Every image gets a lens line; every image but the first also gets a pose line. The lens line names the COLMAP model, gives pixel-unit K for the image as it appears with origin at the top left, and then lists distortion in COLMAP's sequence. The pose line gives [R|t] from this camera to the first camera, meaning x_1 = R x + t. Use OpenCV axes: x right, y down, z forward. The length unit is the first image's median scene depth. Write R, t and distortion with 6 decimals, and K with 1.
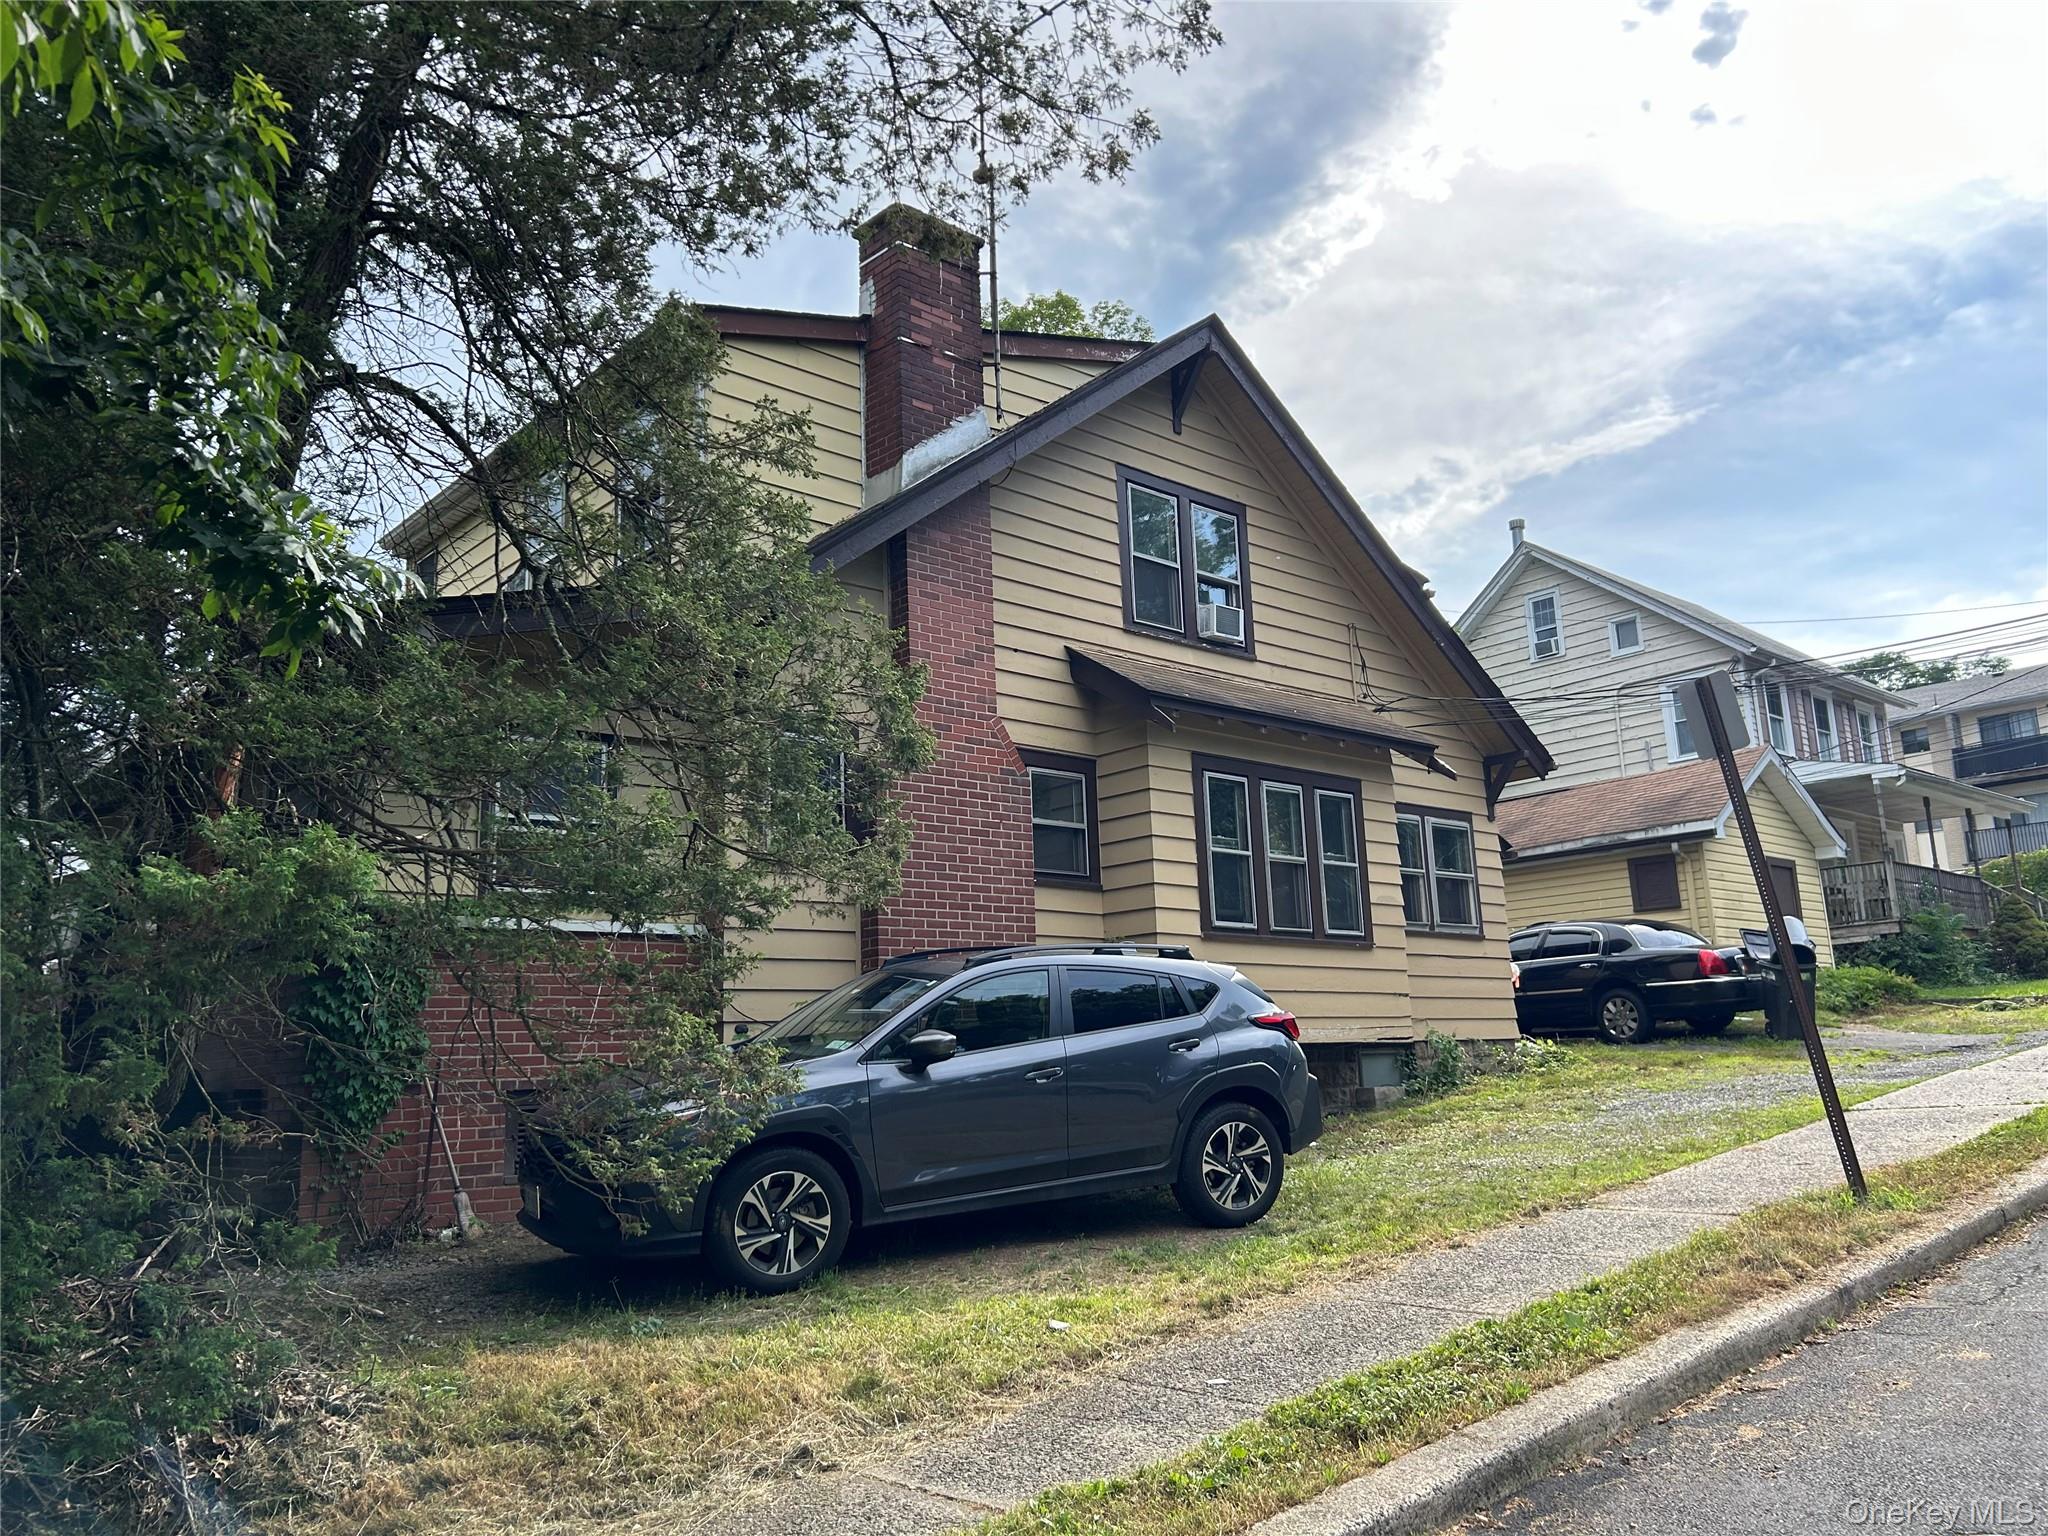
lens RADIAL K [[1558.0, 0, 1024.0], [0, 1558.0, 768.0], [0, 0, 1]] dist [0.099788, -0.000403]
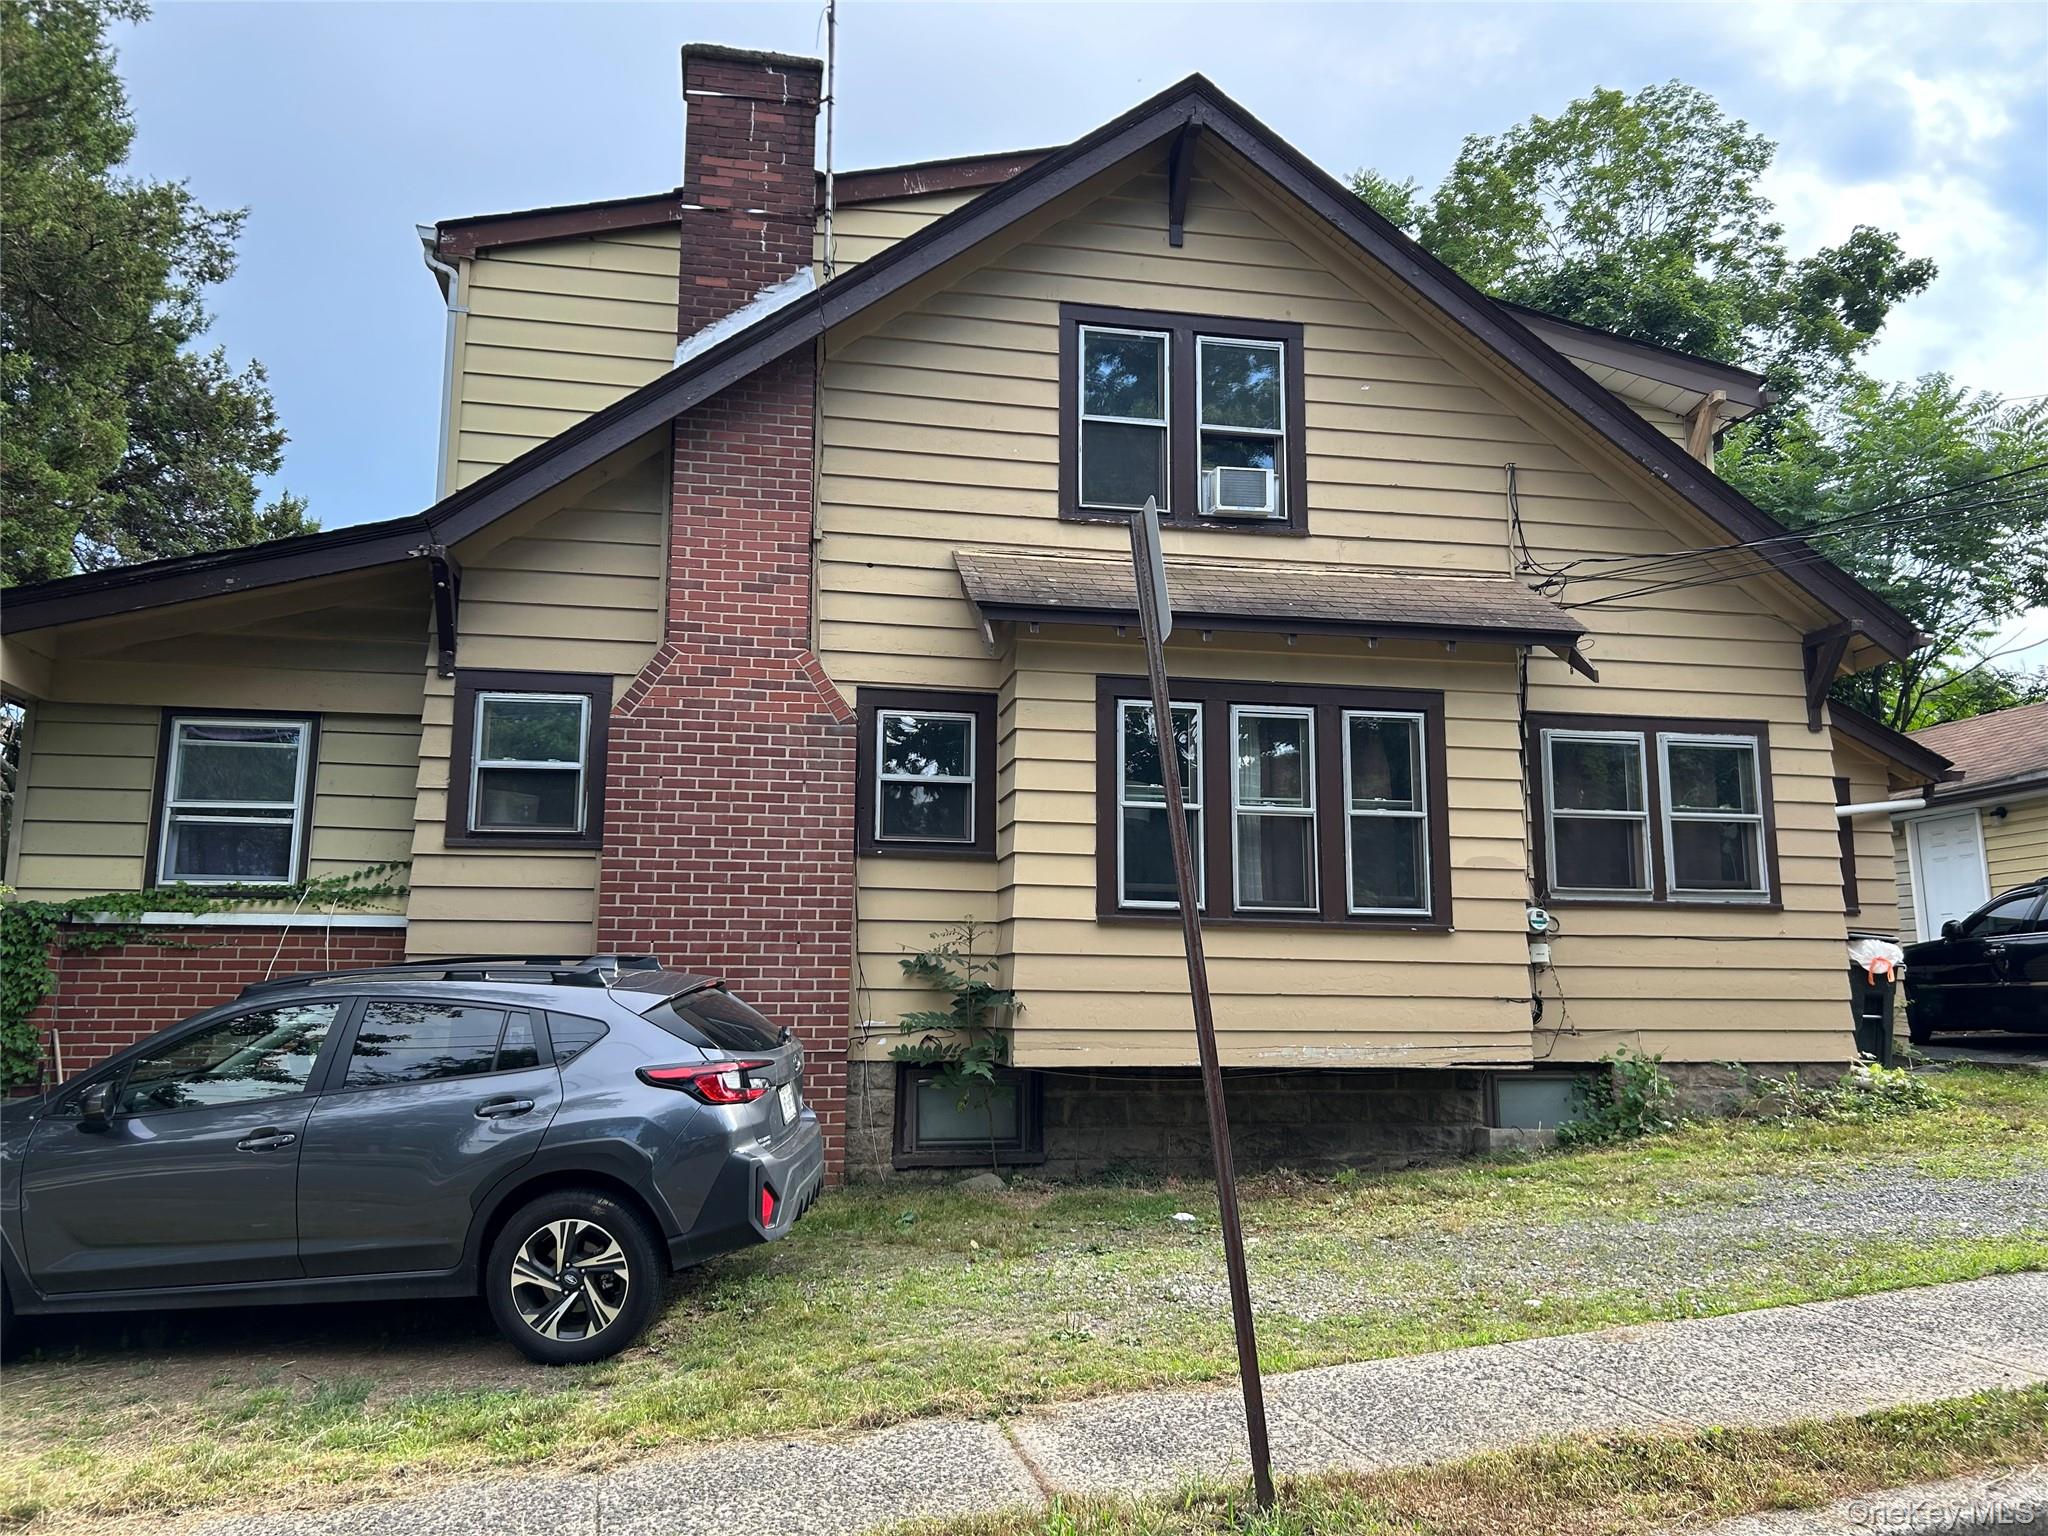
lens RADIAL K [[1538.9, 0, 1024.0], [0, 1538.9, 768.0], [0, 0, 1]] dist [0.040363, -0.038221]
pose [[0.851333, -0.041099, -0.523013, 0.436127], [0.066181, 0.997376, 0.029351, 0.009826], [0.520434, -0.059601, 0.851819, 0.333763]]
